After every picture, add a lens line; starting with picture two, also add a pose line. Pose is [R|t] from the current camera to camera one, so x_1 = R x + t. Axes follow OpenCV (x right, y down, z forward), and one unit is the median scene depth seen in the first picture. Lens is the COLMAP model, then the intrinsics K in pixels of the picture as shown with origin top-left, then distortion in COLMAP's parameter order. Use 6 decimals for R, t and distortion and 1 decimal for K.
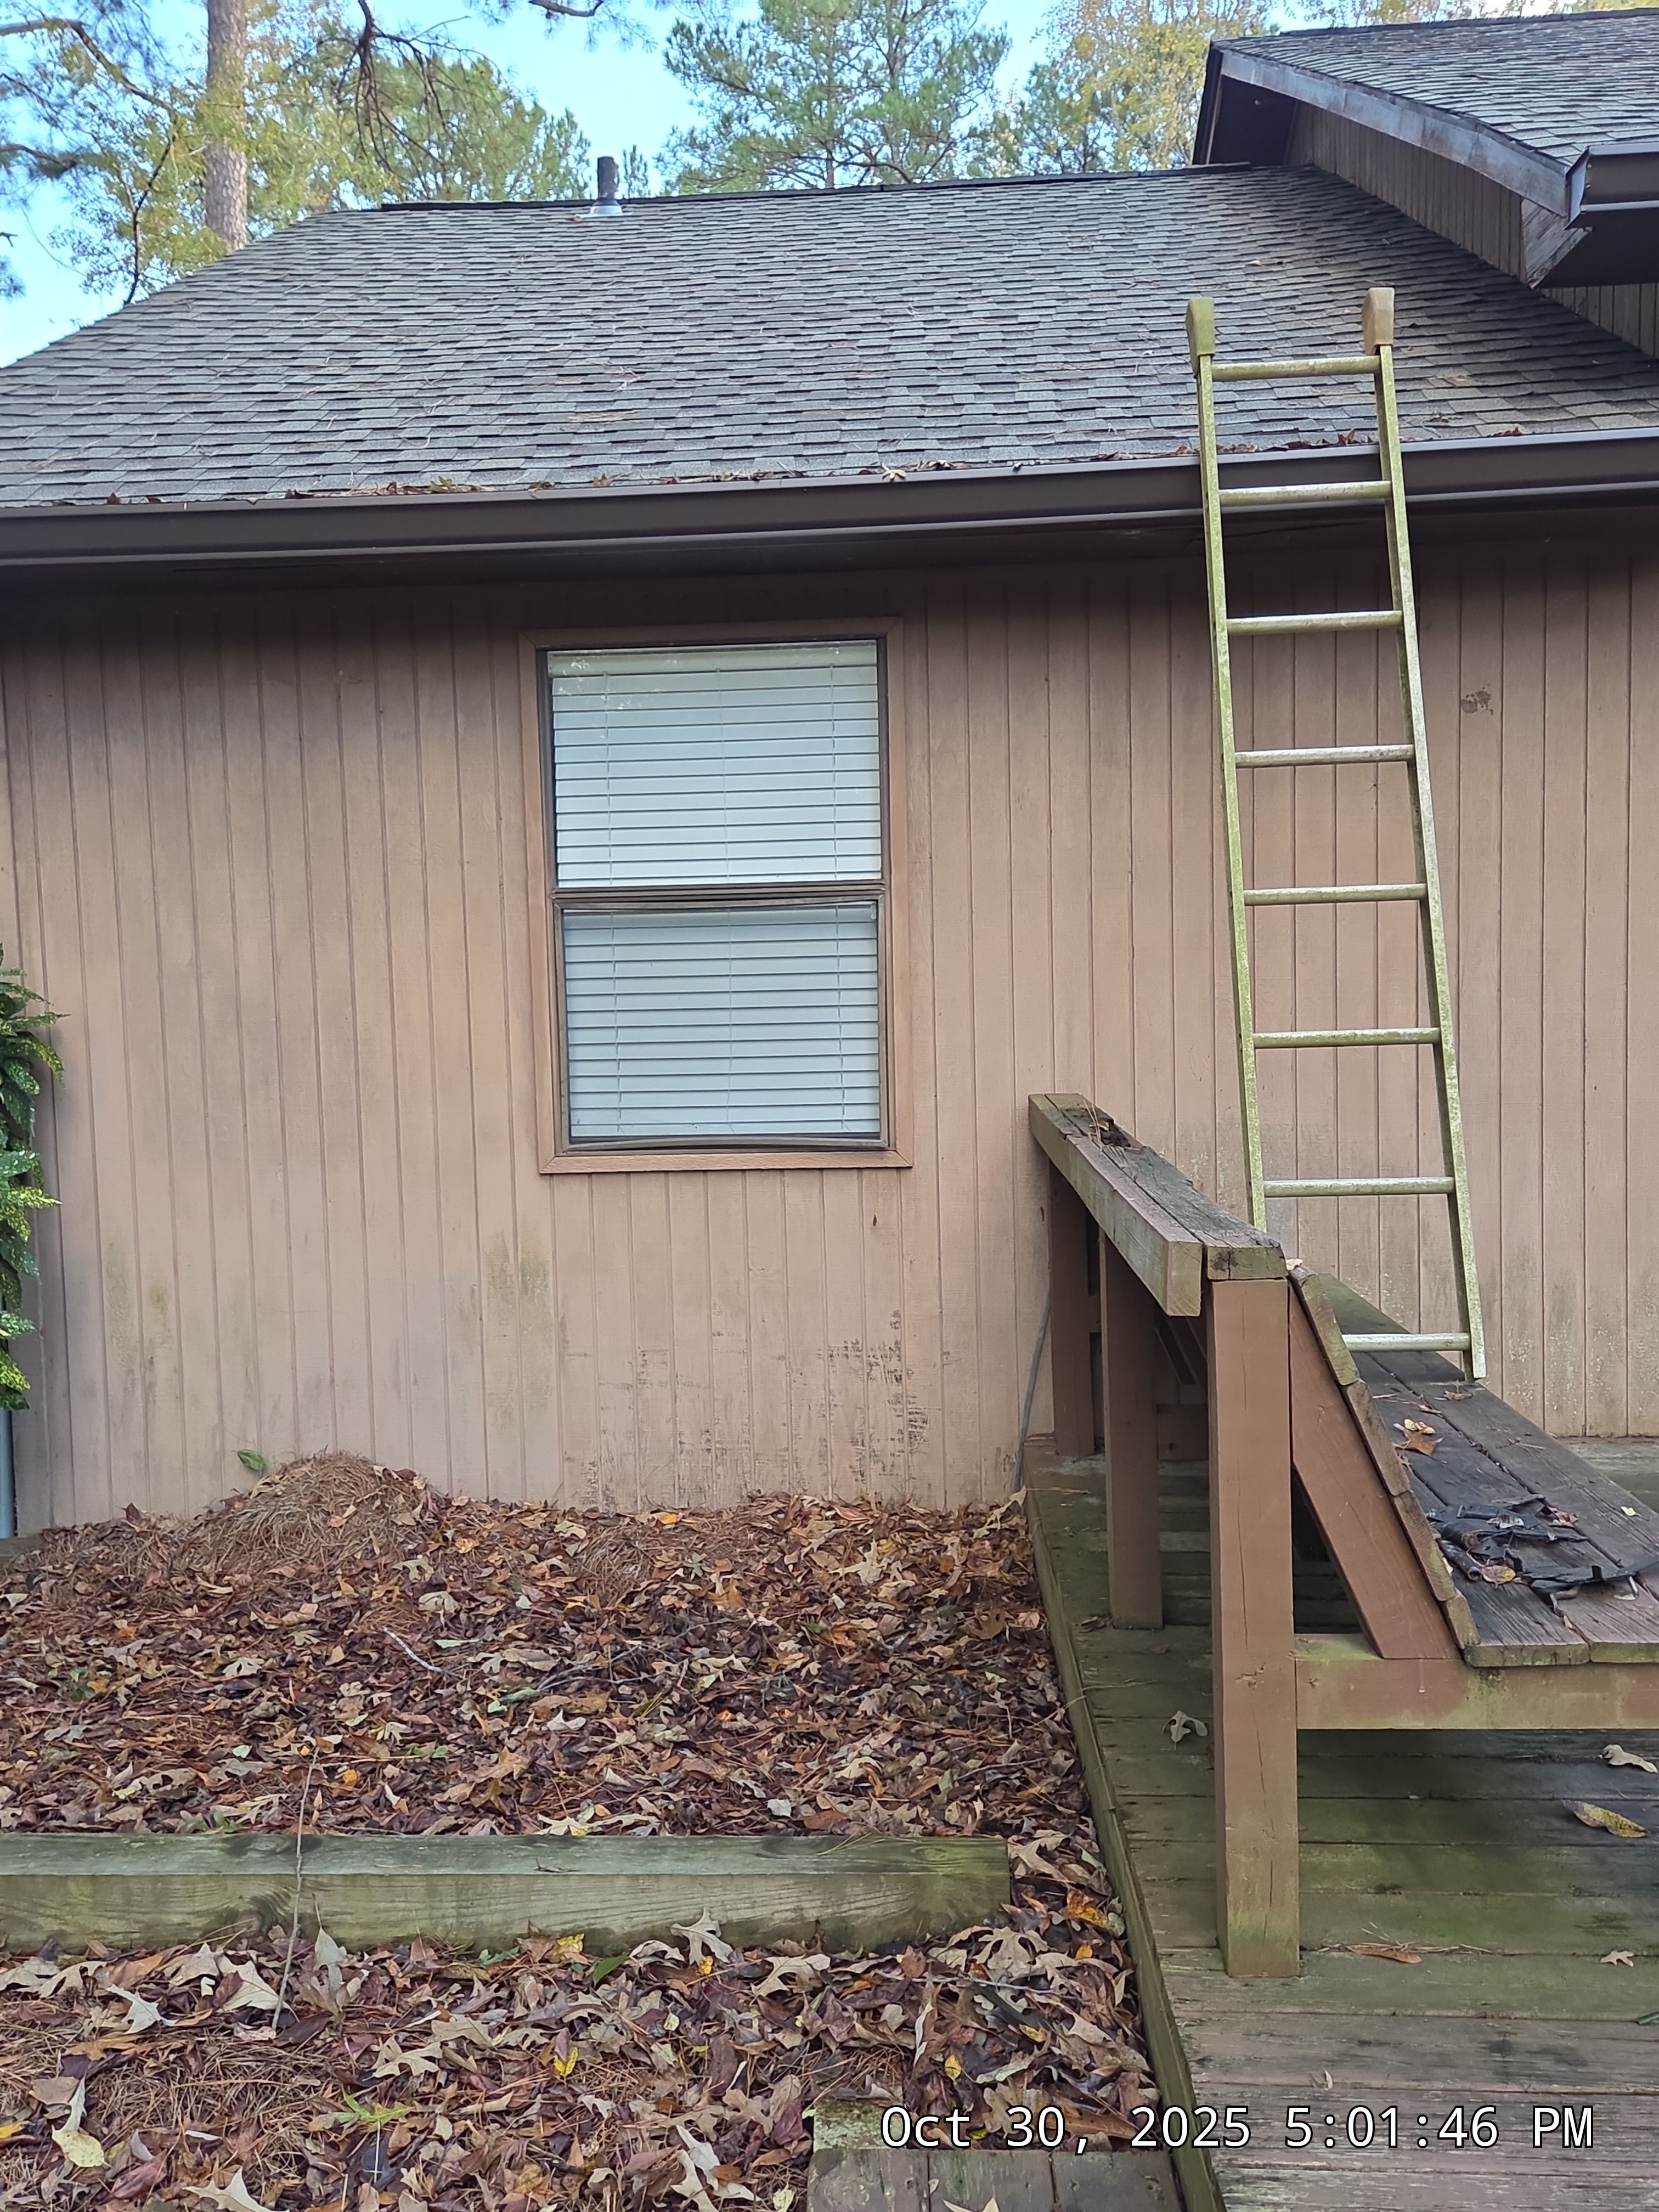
lens RADIAL K [[1875.6, 0, 829.5], [0, 1875.6, 1106.0], [0, 0, 1]] dist [0.062259, -0.002139]
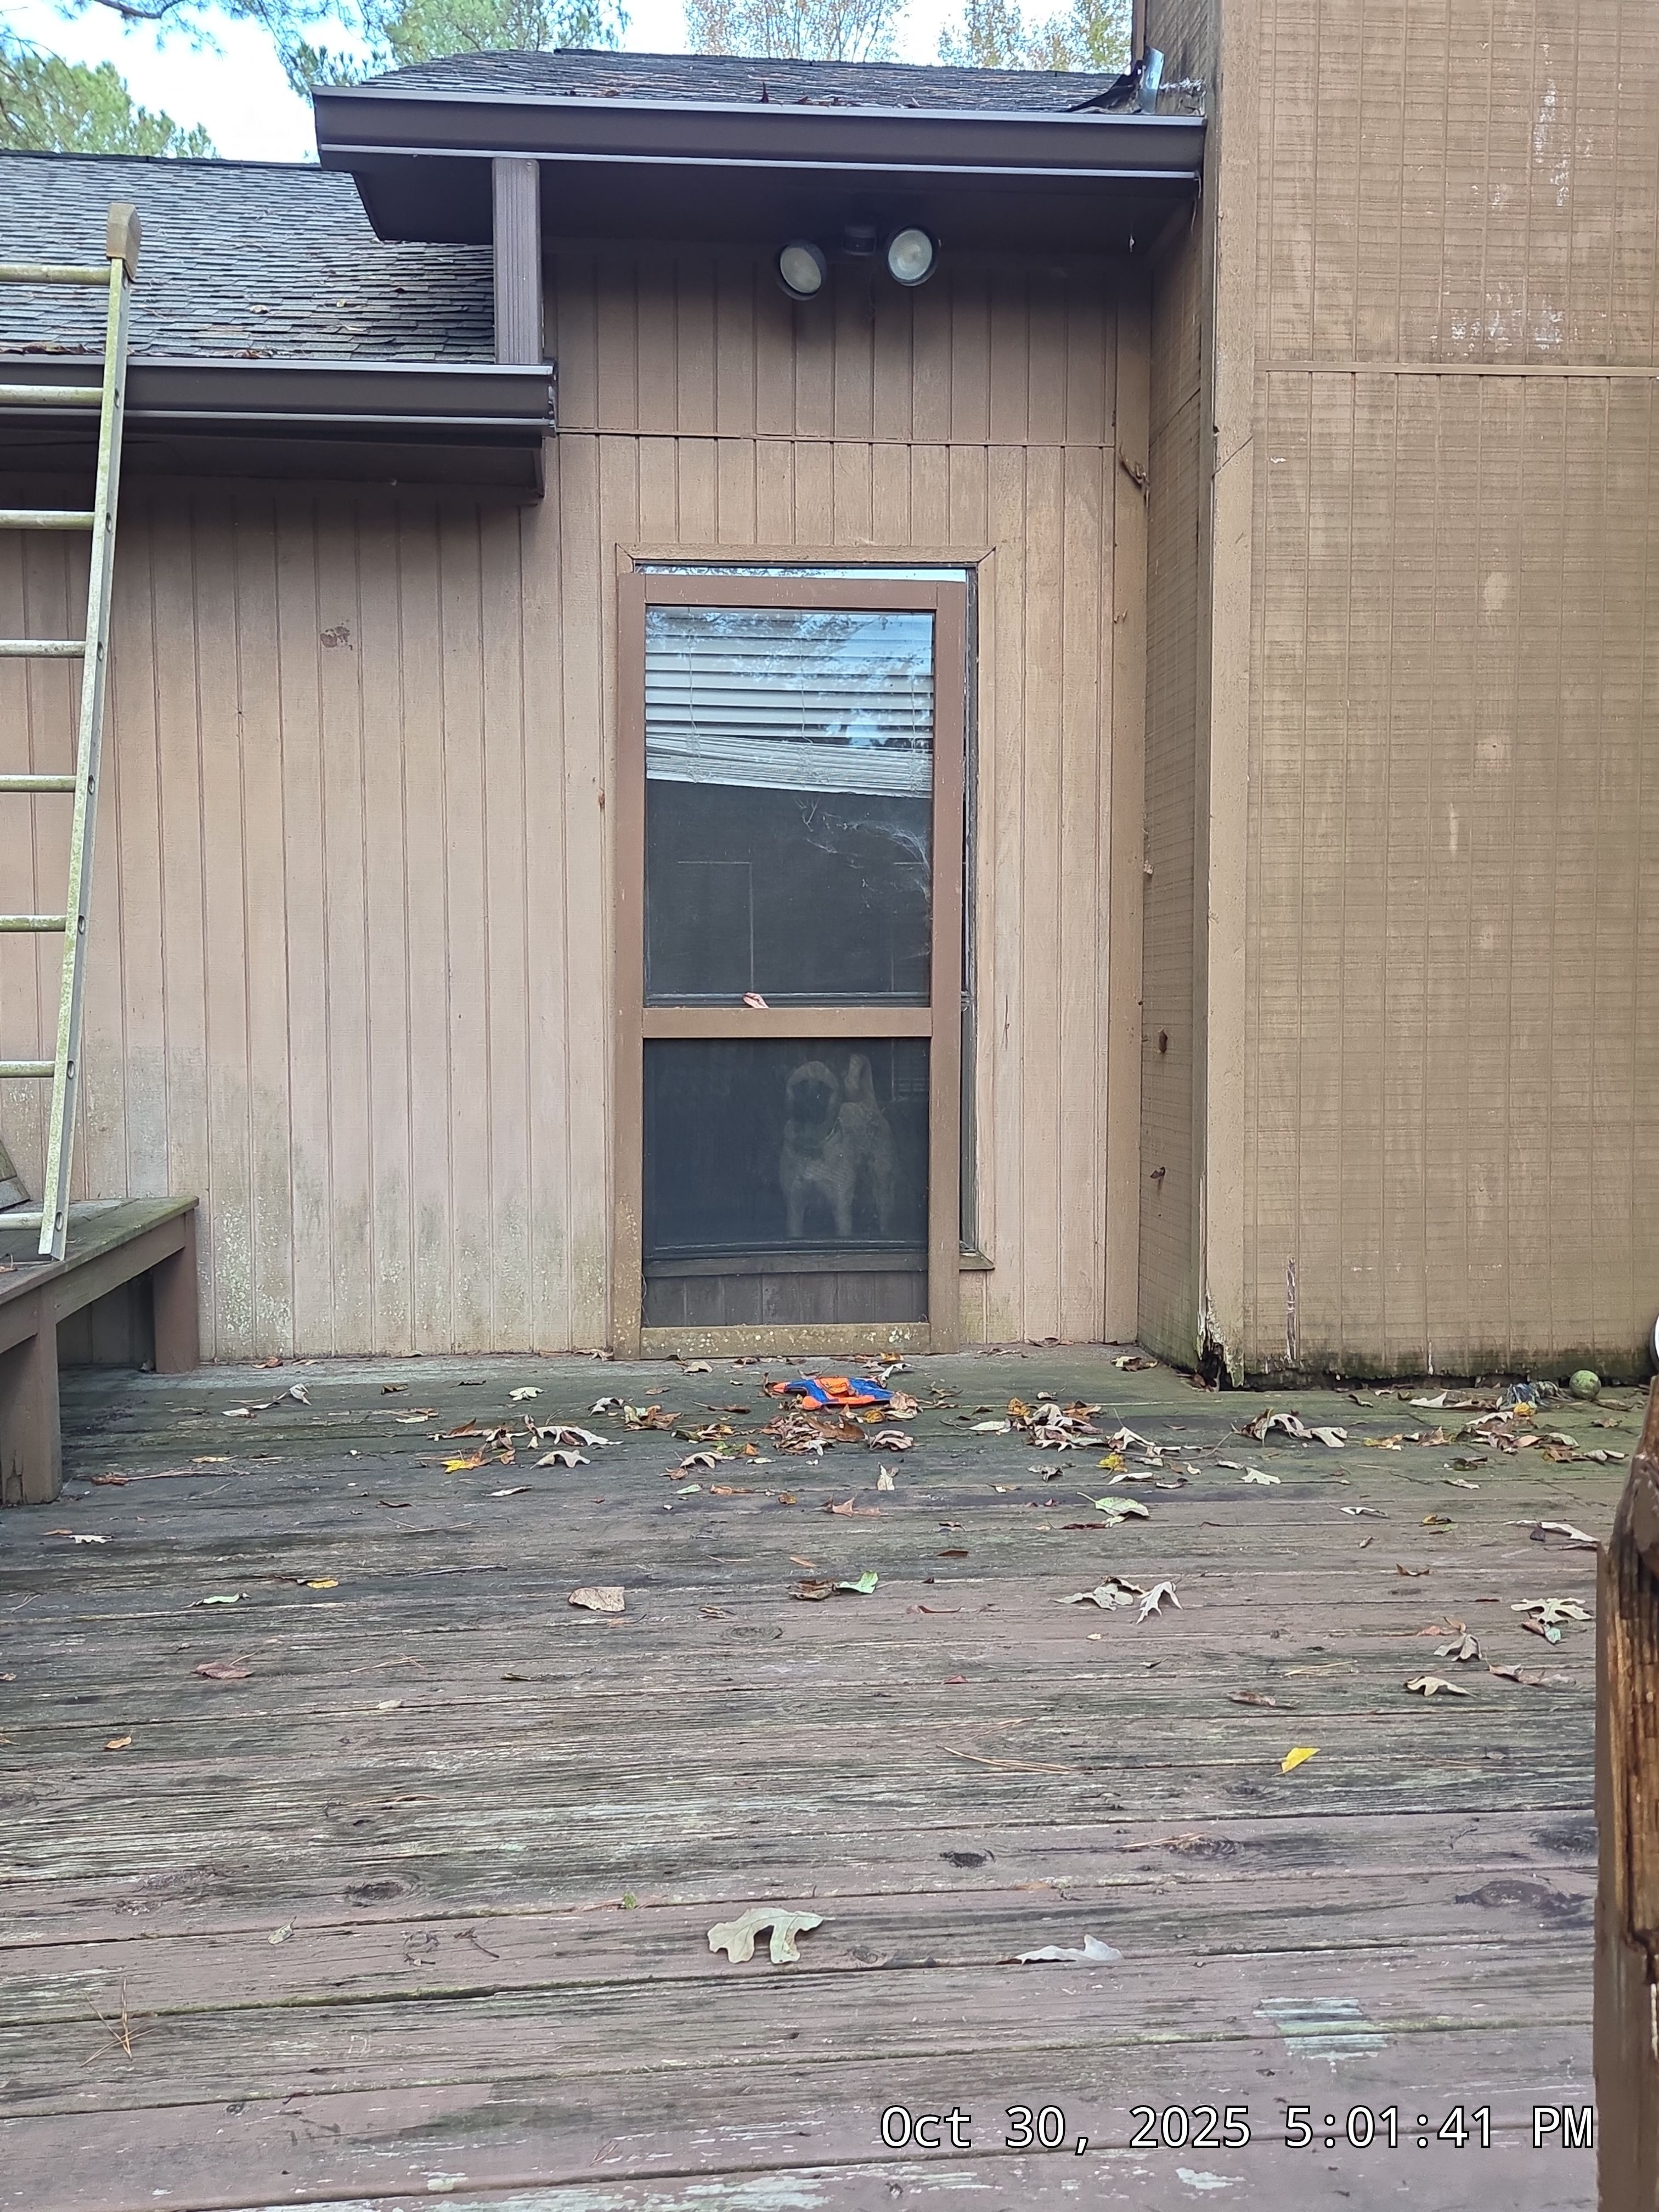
lens RADIAL K [[1885.0, 0, 829.5], [0, 1885.0, 1106.0], [0, 0, 1]] dist [0.078809, -0.003903]
pose [[0.990682, 0.011393, 0.135714, 0.460867], [-0.007063, 0.999452, -0.032349, 0.071357], [-0.136009, 0.031089, 0.990220, -0.051179]]
